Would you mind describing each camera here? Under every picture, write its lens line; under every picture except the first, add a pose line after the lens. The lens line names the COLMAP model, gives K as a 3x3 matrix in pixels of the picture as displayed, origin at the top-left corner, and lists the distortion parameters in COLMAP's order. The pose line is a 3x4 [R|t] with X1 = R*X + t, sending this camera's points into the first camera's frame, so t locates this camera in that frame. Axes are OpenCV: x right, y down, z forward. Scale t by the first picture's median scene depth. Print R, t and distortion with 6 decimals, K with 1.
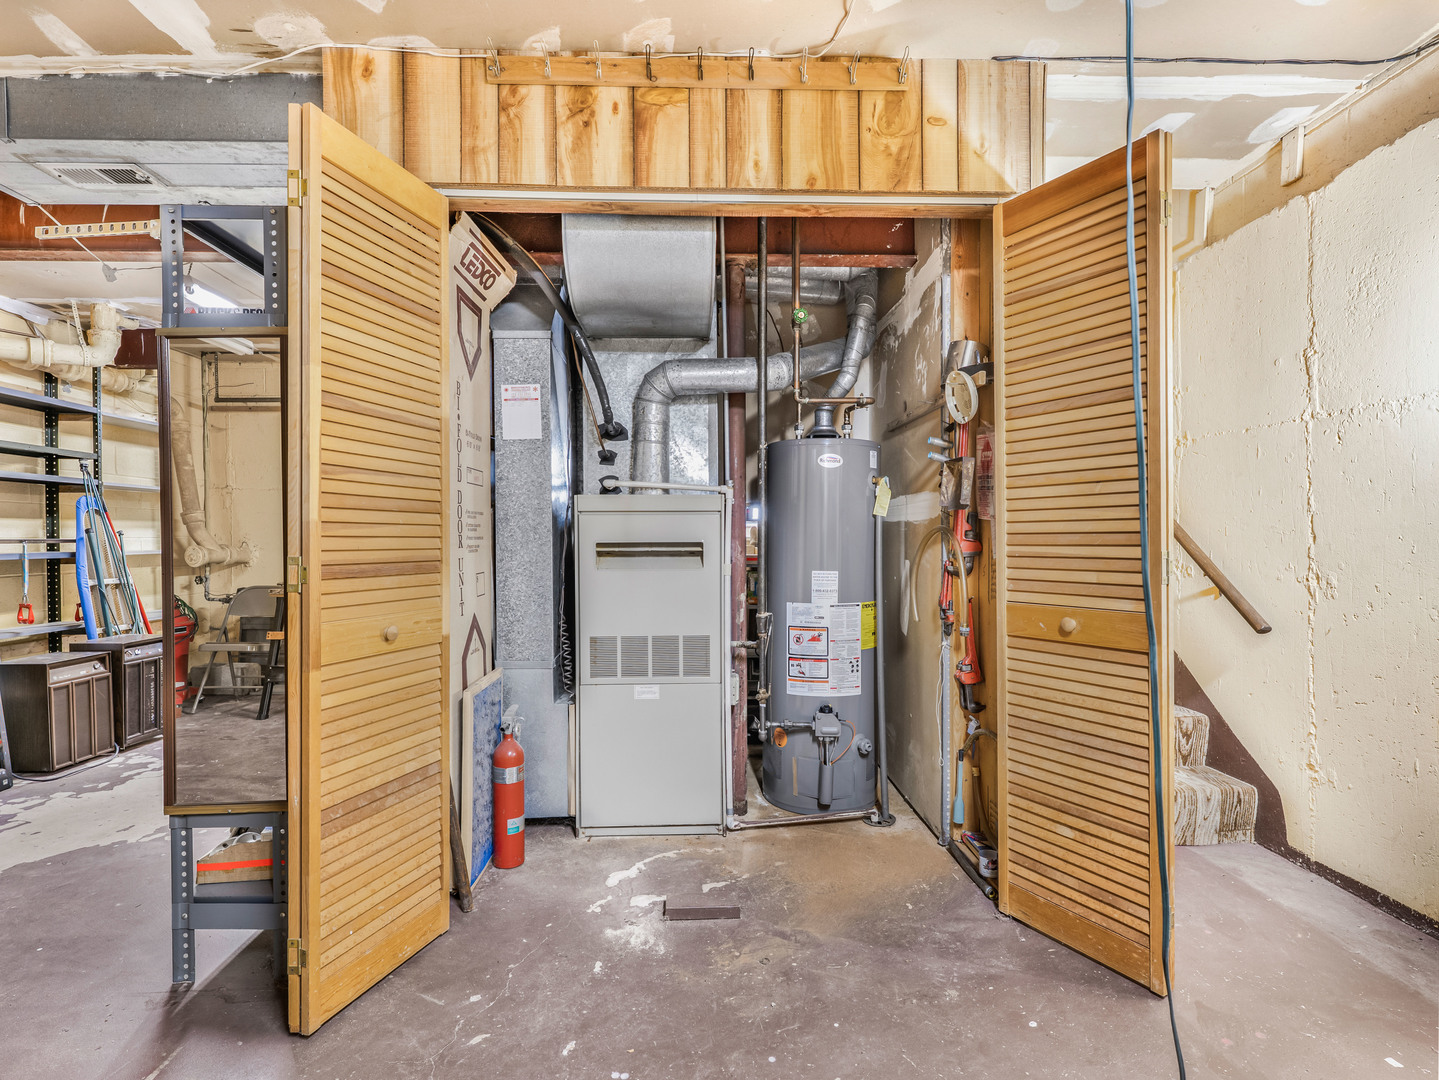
lens RADIAL K [[709.9, 0, 716.3], [0, 709.9, 542.4], [0, 0, 1]] dist [0.006795, -0.002648]
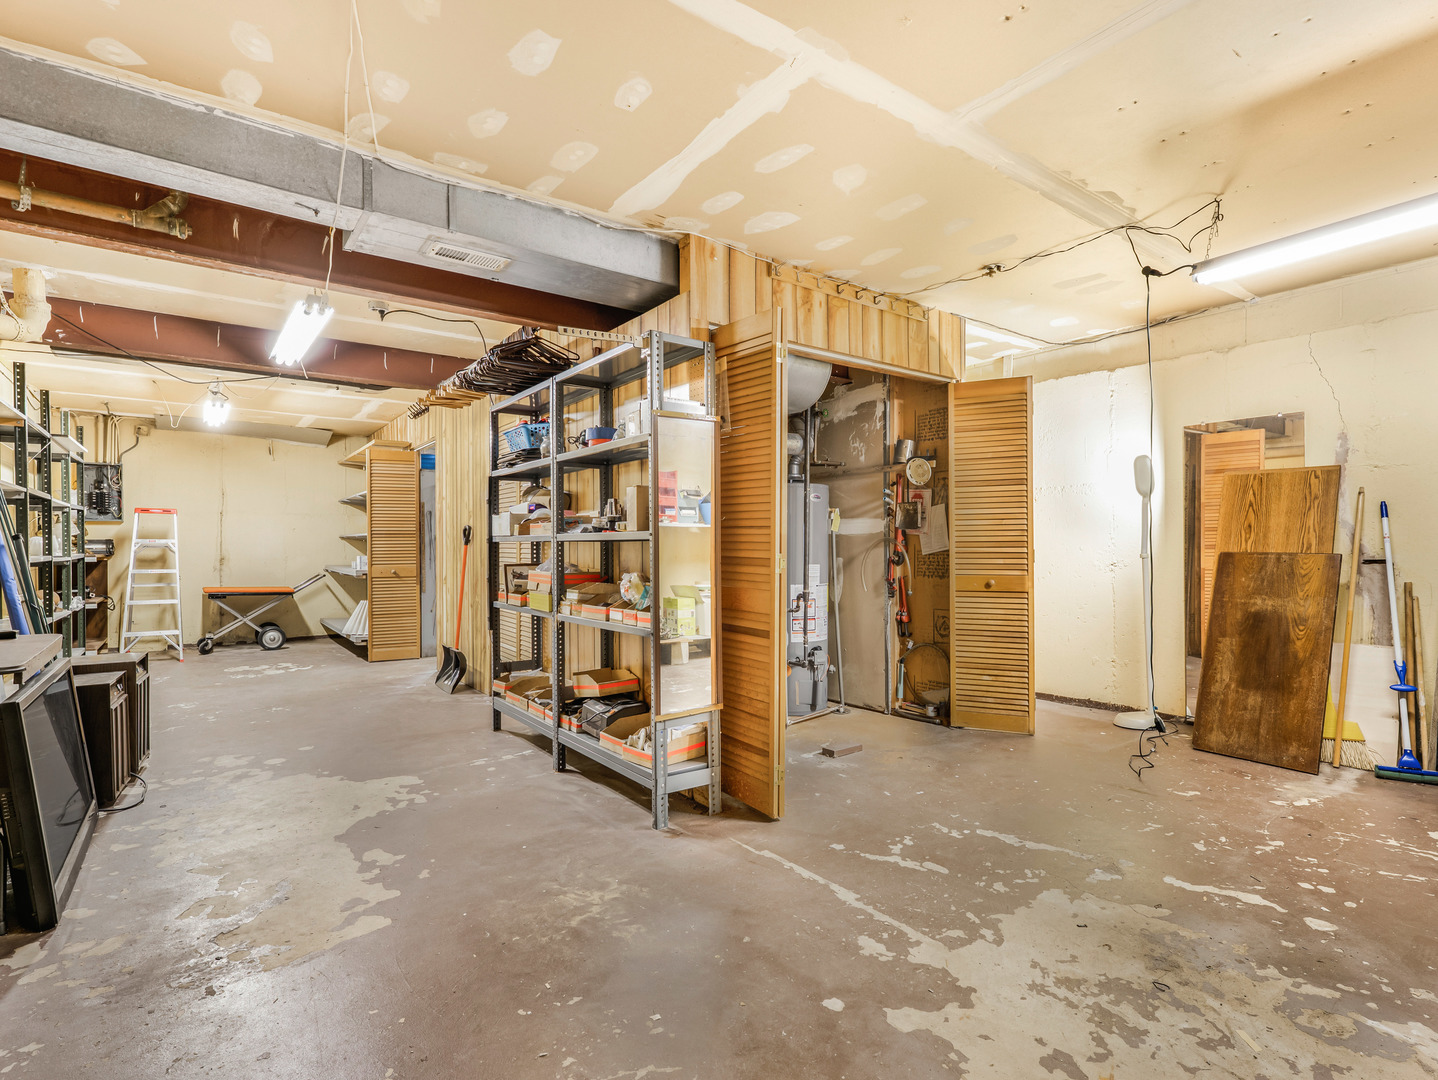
lens RADIAL K [[709.4, 0, 726.6], [0, 709.4, 540.2], [0, 0, 1]] dist [0.006795, -0.002648]
pose [[0.820129, 0.003174, 0.572169, -1.360155], [0.003664, 0.999935, -0.010799, 0.002350], [-0.572167, 0.010953, 0.820064, -0.324897]]
